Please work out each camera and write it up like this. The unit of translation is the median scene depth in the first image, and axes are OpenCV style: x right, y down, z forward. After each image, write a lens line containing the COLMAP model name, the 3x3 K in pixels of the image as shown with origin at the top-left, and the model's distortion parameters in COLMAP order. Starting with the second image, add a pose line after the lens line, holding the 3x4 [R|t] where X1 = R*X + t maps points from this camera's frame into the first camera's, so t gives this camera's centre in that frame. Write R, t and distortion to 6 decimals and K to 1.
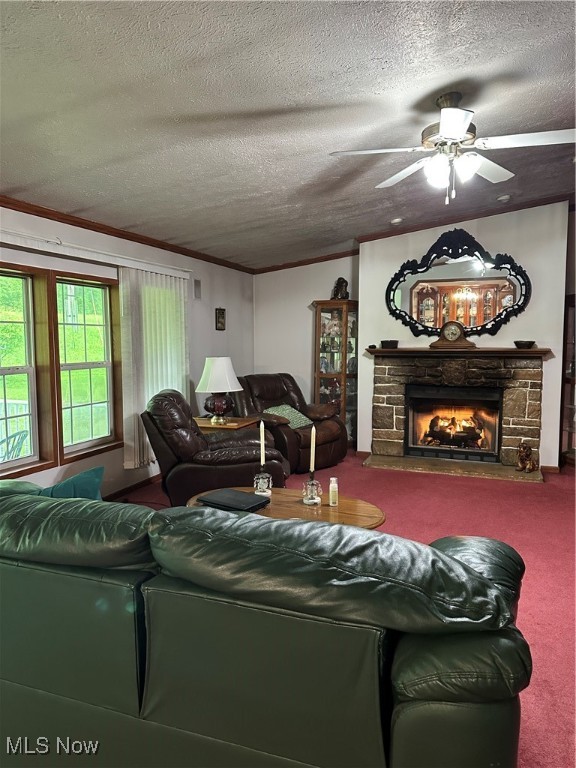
lens RADIAL K [[530.7, 0, 288.0], [0, 530.7, 384.0], [0, 0, 1]] dist [0.072396, -0.002023]
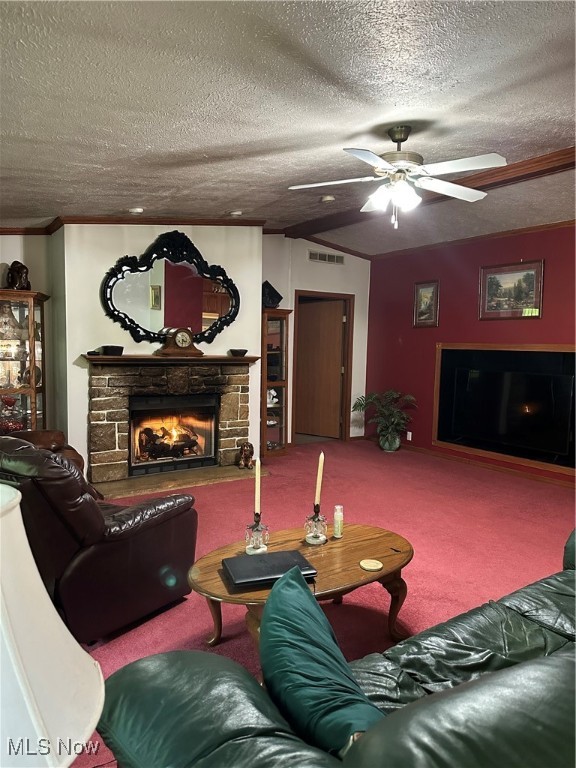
lens RADIAL K [[530.7, 0, 288.0], [0, 530.7, 384.0], [0, 0, 1]] dist [0.072396, -0.002023]
pose [[0.566586, -0.049969, 0.822486, -0.361540], [0.050194, 0.998399, 0.026079, -0.030046], [-0.822473, 0.026508, 0.568186, 0.287135]]
